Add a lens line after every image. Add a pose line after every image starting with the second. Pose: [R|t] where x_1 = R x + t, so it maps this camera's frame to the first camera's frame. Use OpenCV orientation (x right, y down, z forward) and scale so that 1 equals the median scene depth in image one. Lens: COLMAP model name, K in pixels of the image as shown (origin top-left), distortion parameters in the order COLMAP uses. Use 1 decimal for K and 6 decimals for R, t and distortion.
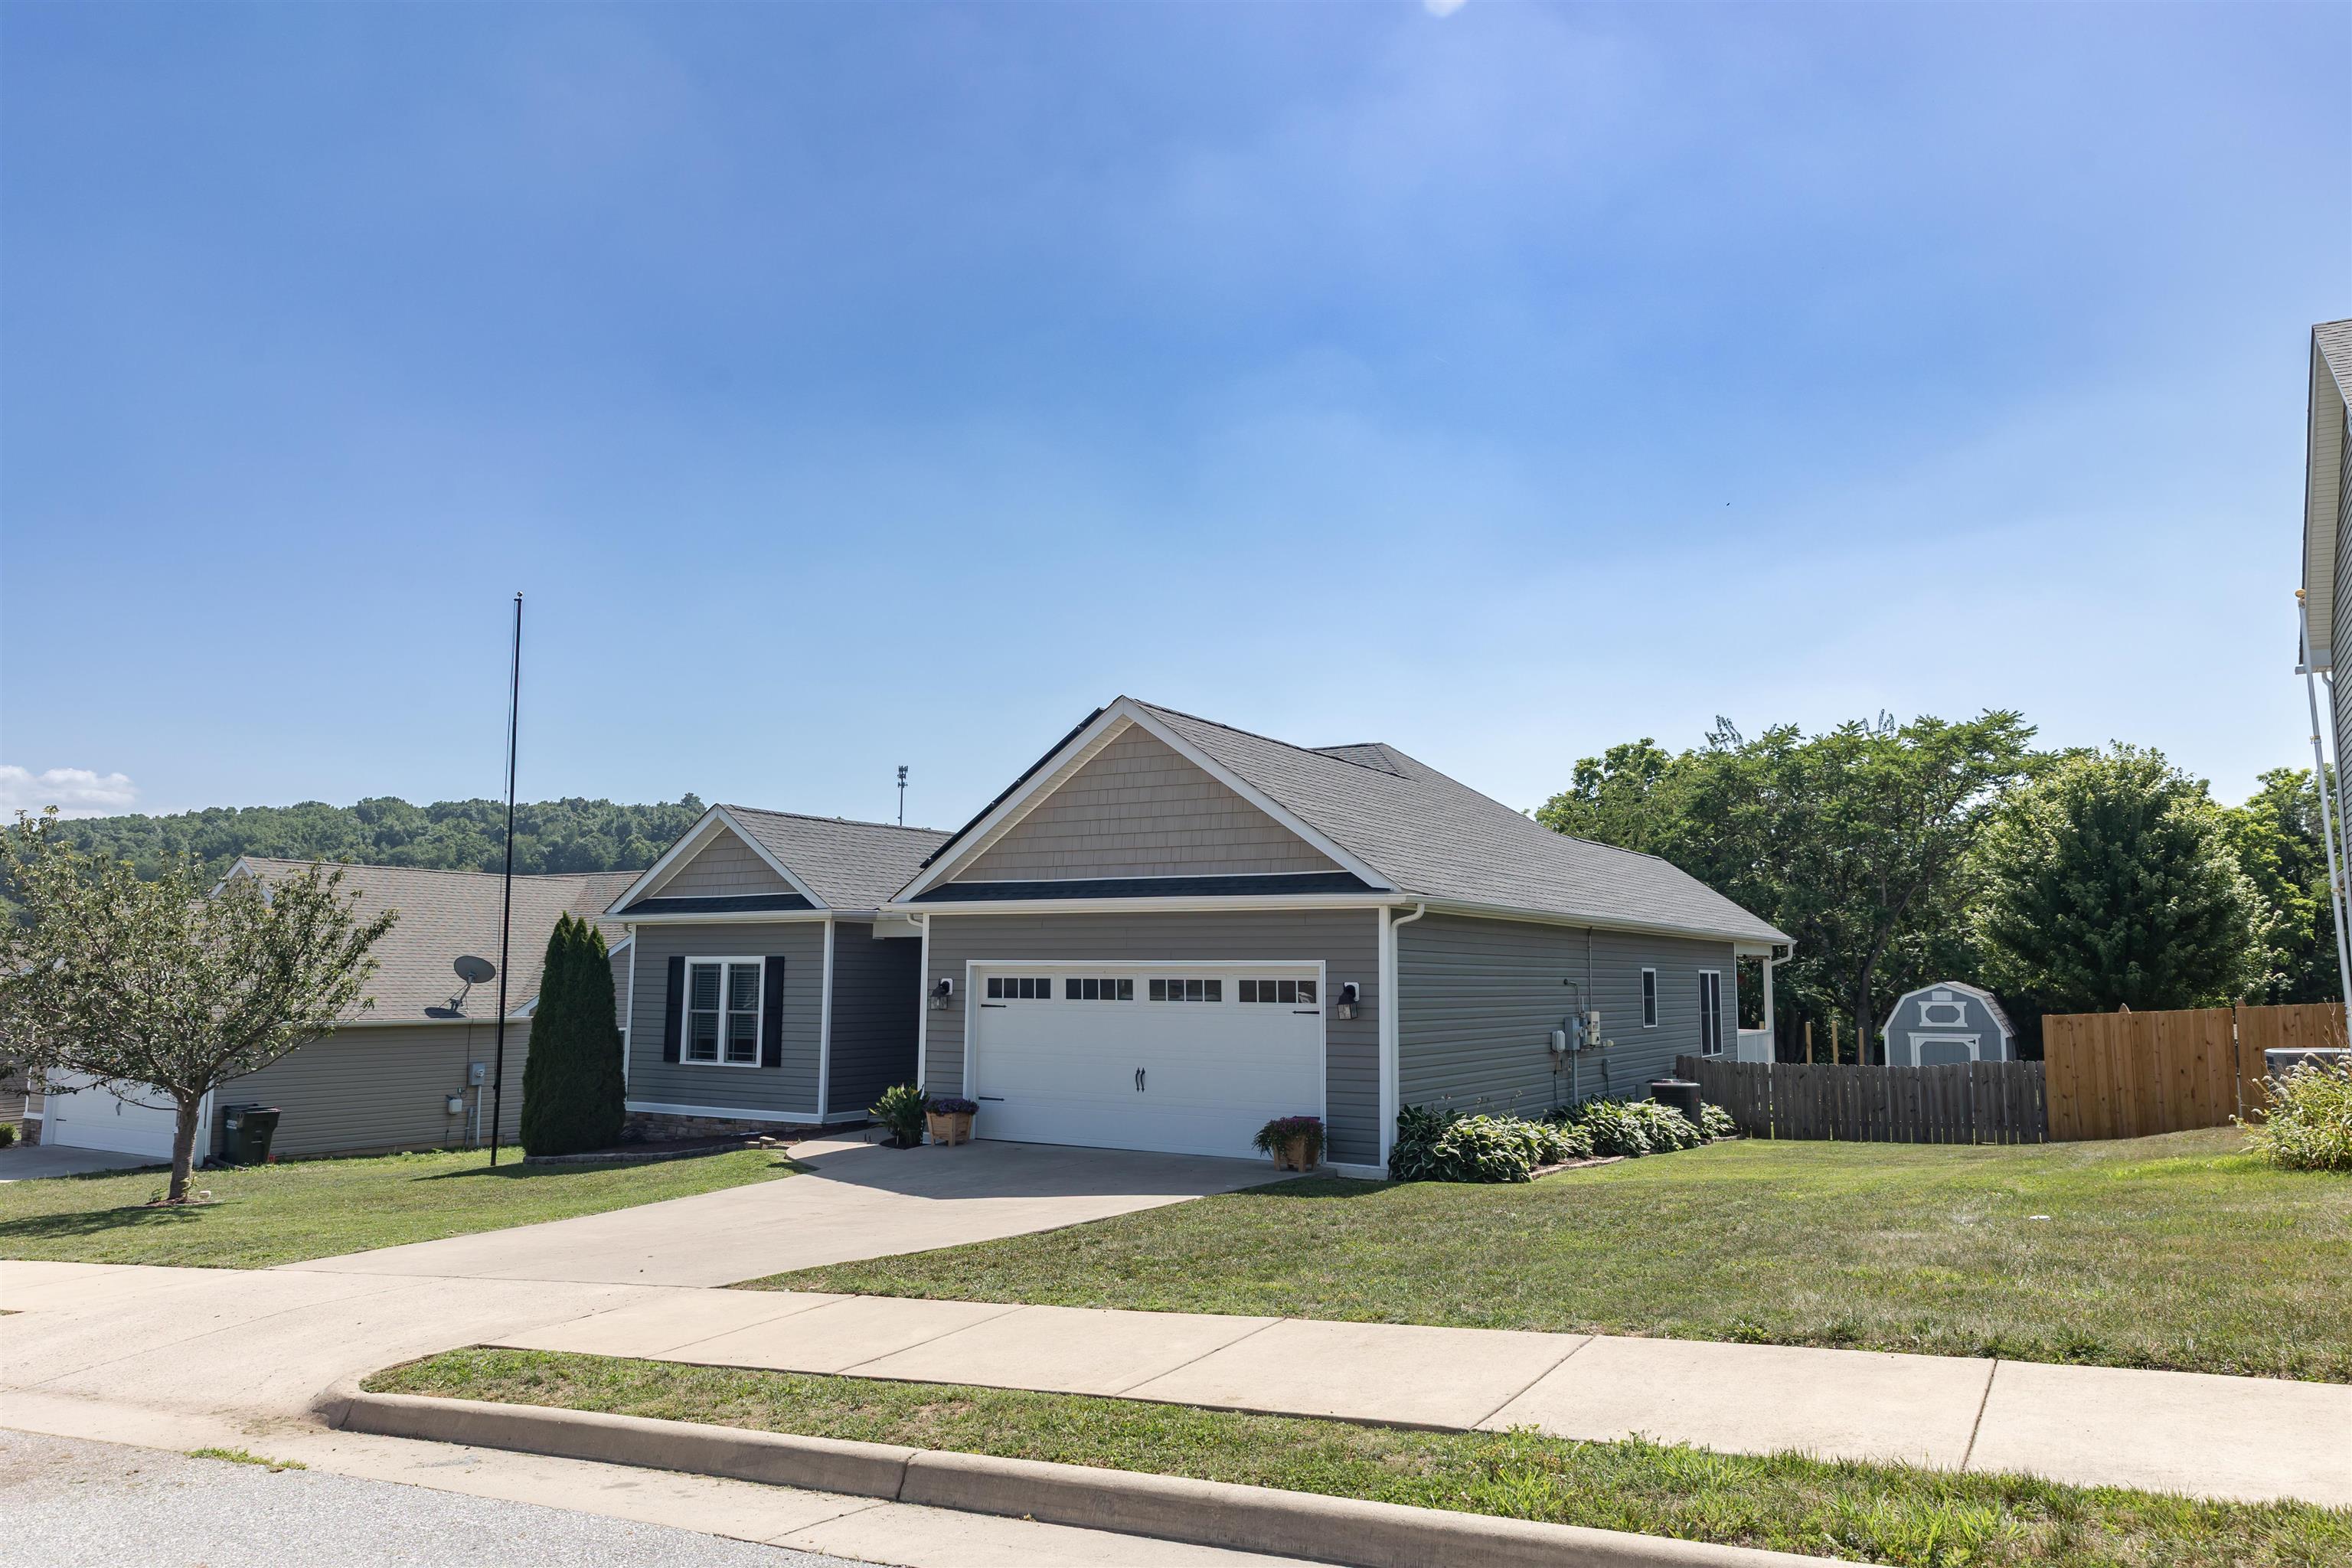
lens RADIAL K [[1566.6, 0, 1187.2], [0, 1566.6, 784.2], [0, 0, 1]] dist [0.014061, 0.000012]
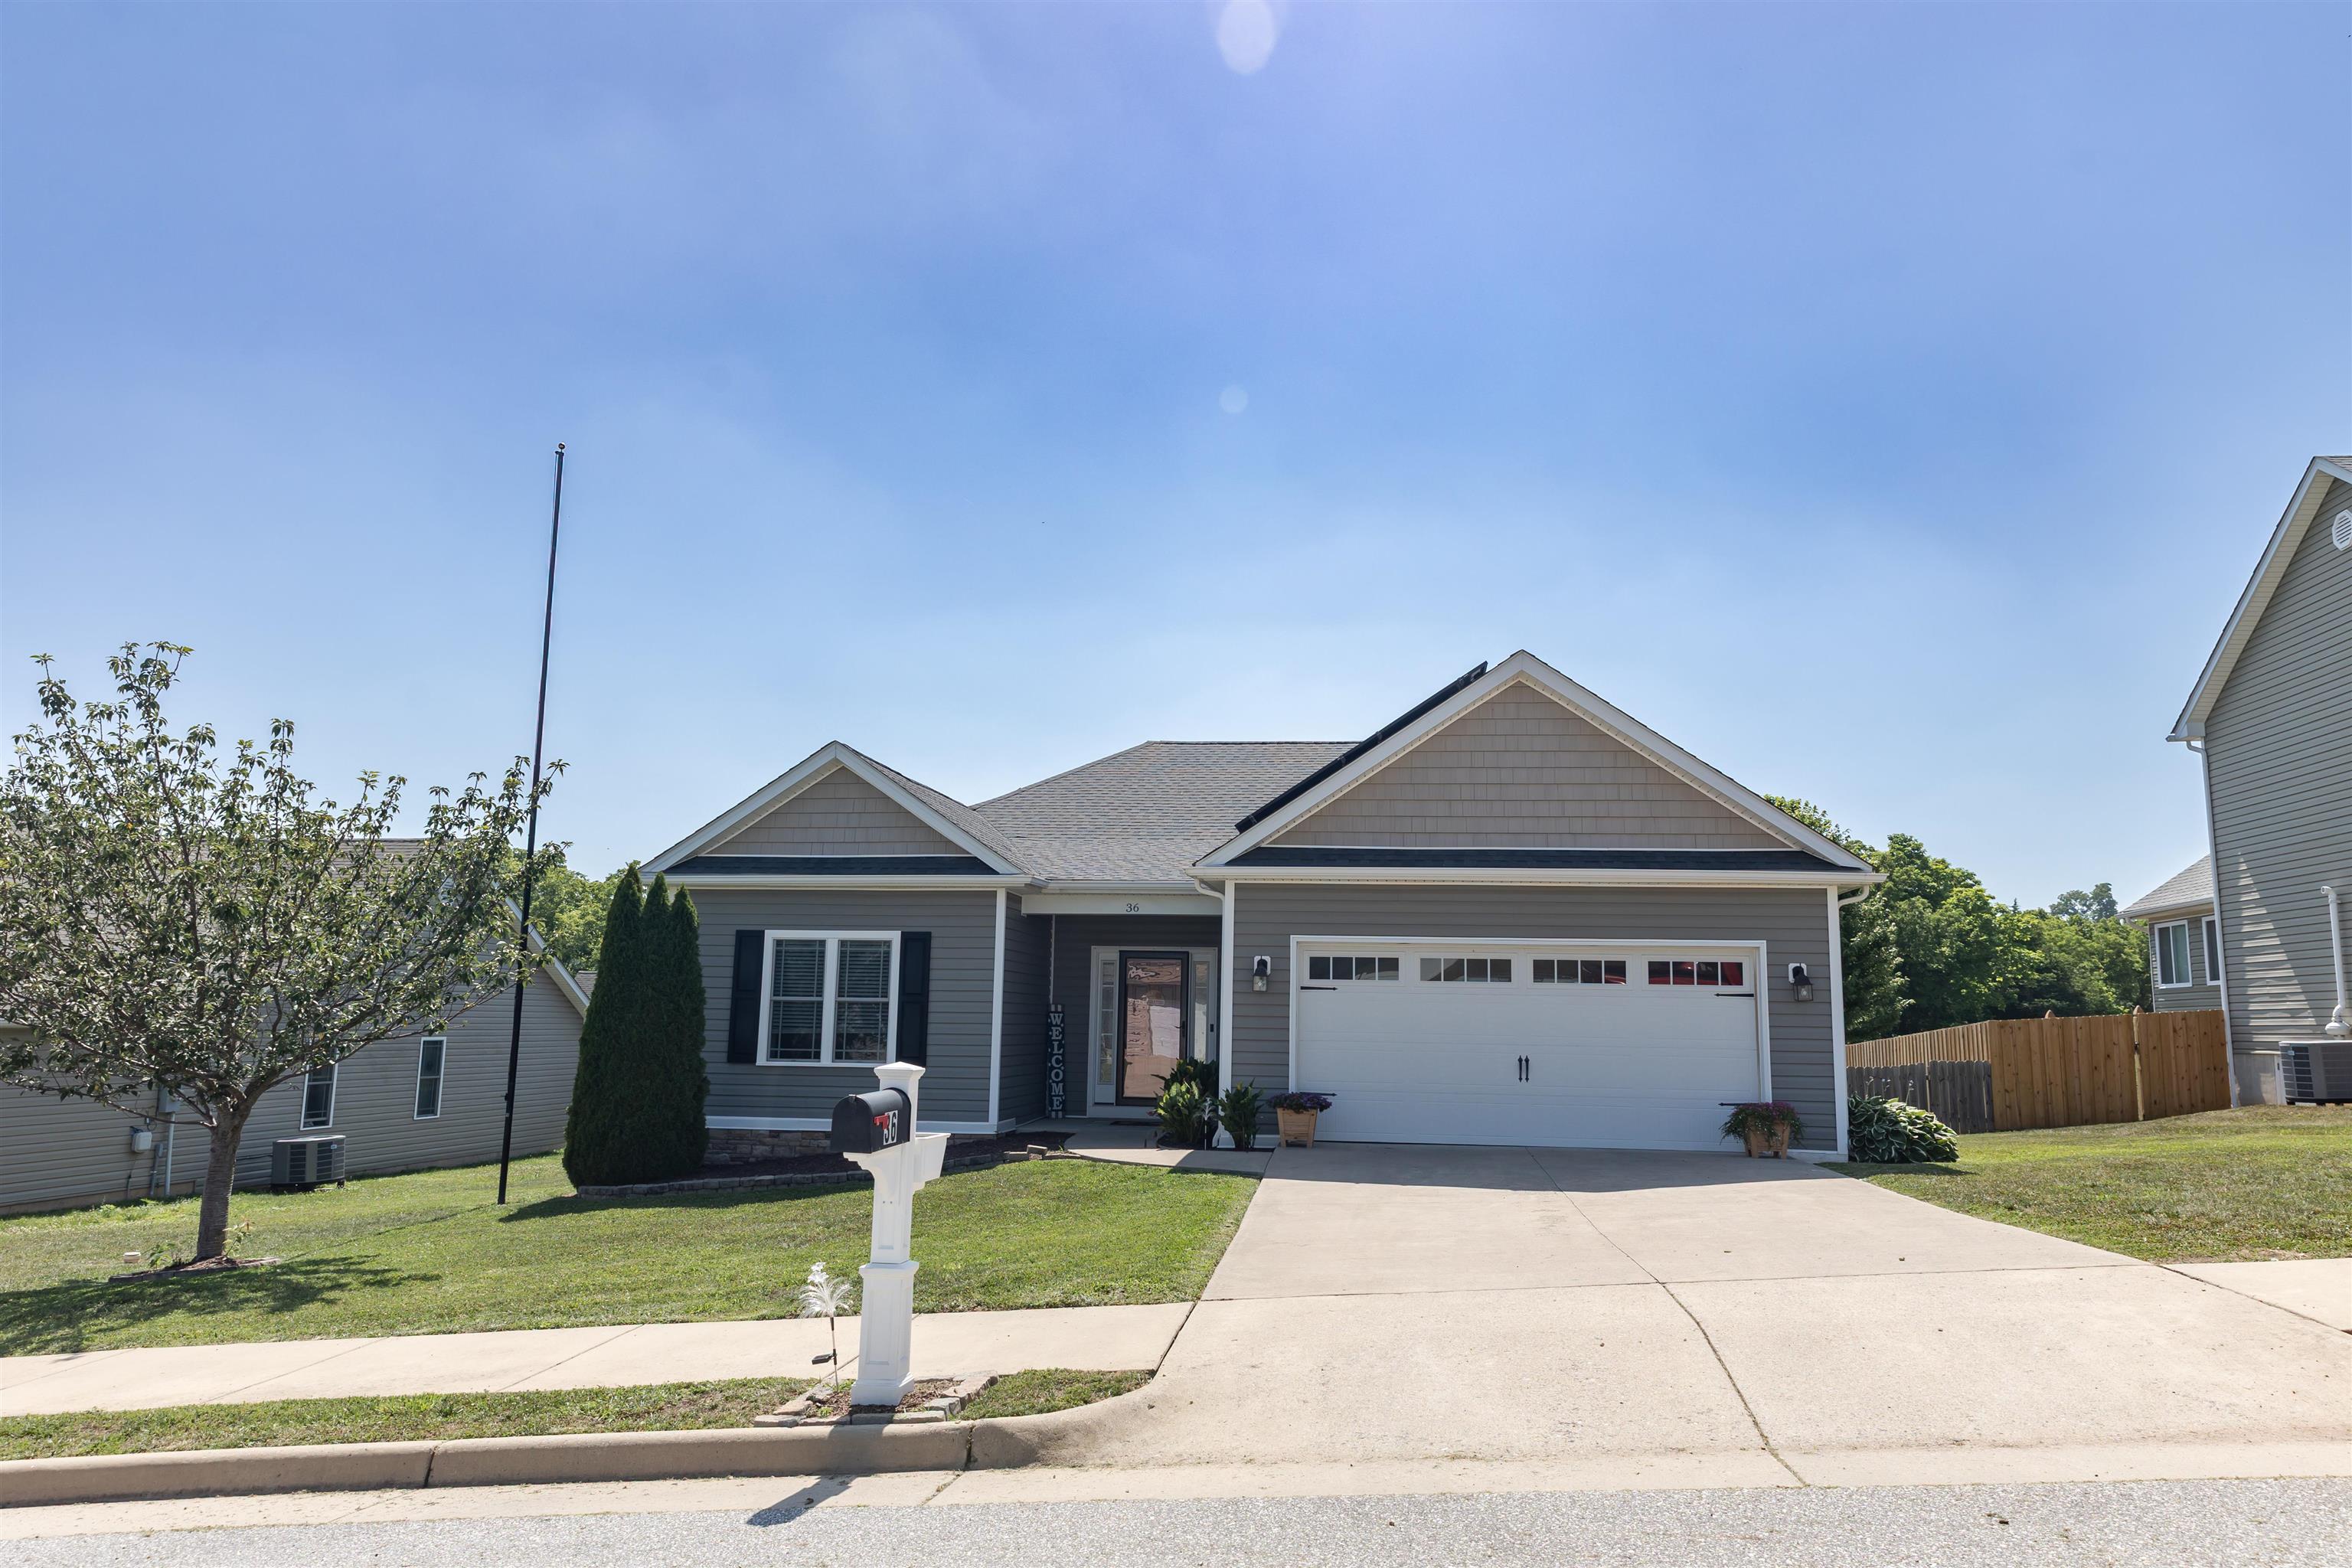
lens RADIAL K [[1566.6, 0, 1200.4], [0, 1566.6, 775.1], [0, 0, 1]] dist [0.014061, 0.000012]
pose [[0.910906, 0.073562, 0.406003, -0.483654], [-0.060748, 0.997166, -0.044378, 0.057362], [-0.408117, 0.015760, 0.912793, 0.195947]]
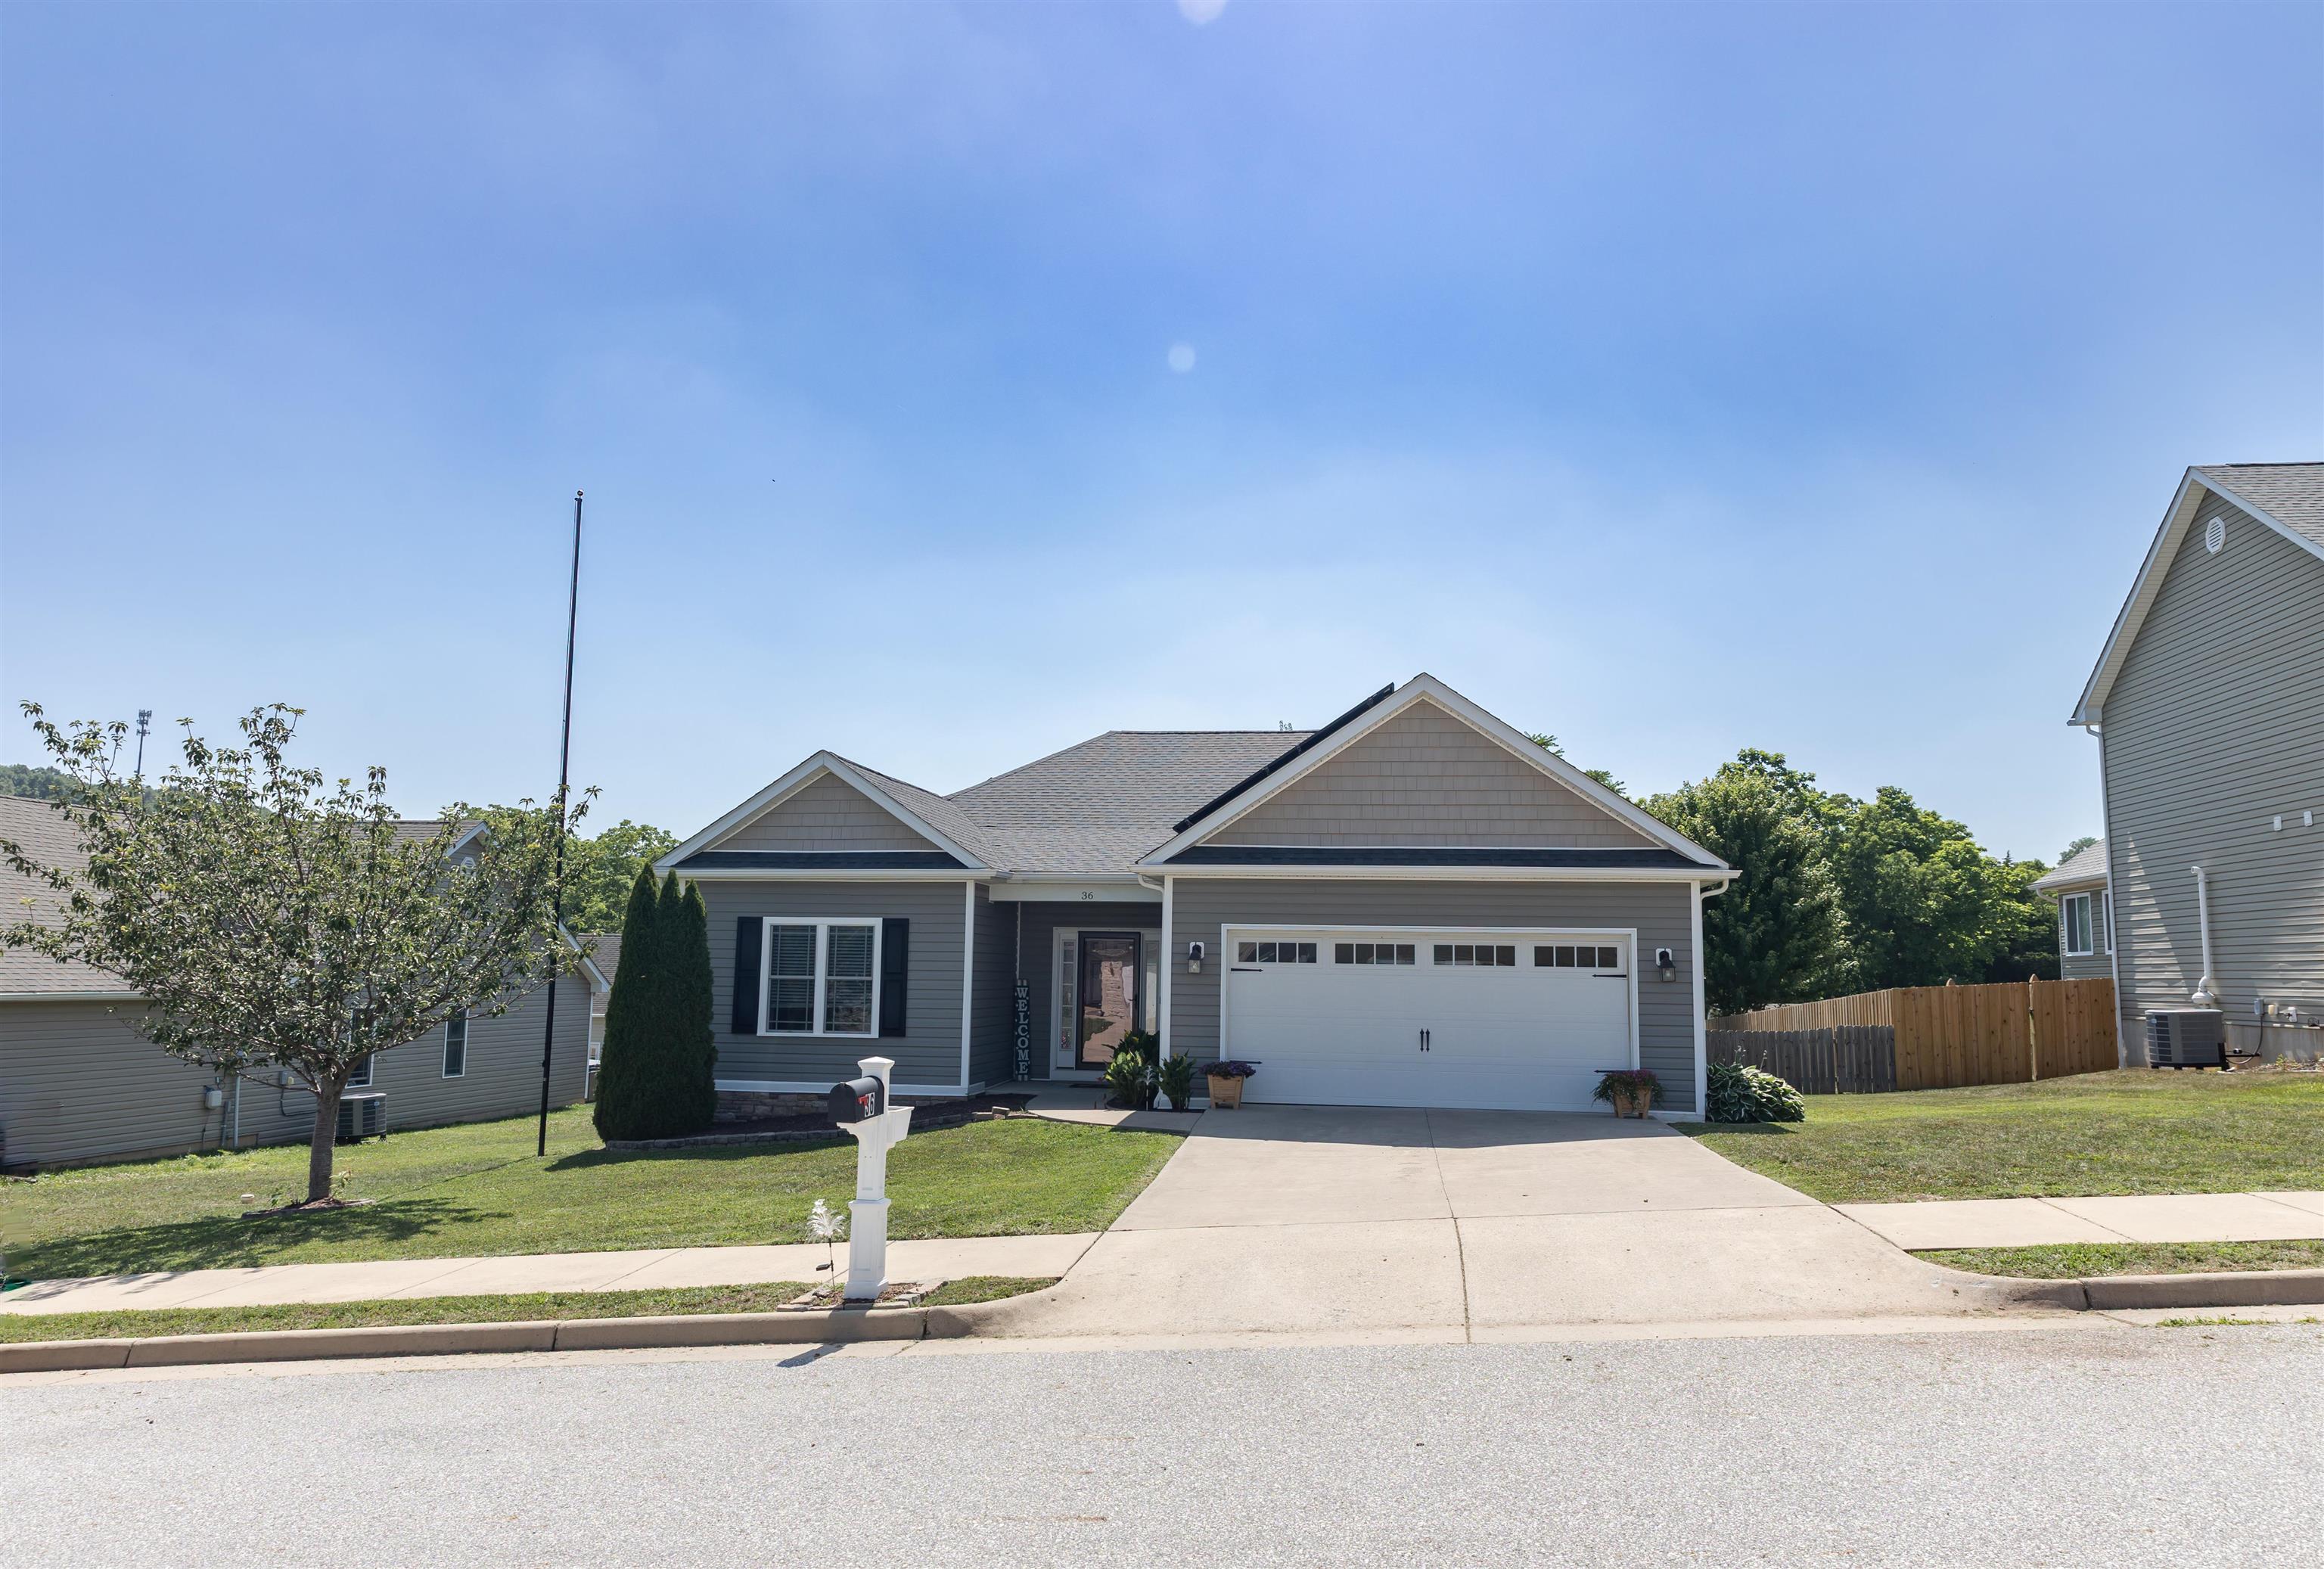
lens RADIAL K [[1547.9, 0, 1147.0], [0, 1547.9, 781.9], [0, 0, 1]] dist [0.014061, 0.000012]
pose [[0.919544, 0.057969, 0.388688, -0.505786], [-0.057456, 0.998264, -0.012953, 0.033172], [-0.388764, -0.010421, 0.921278, 0.098172]]
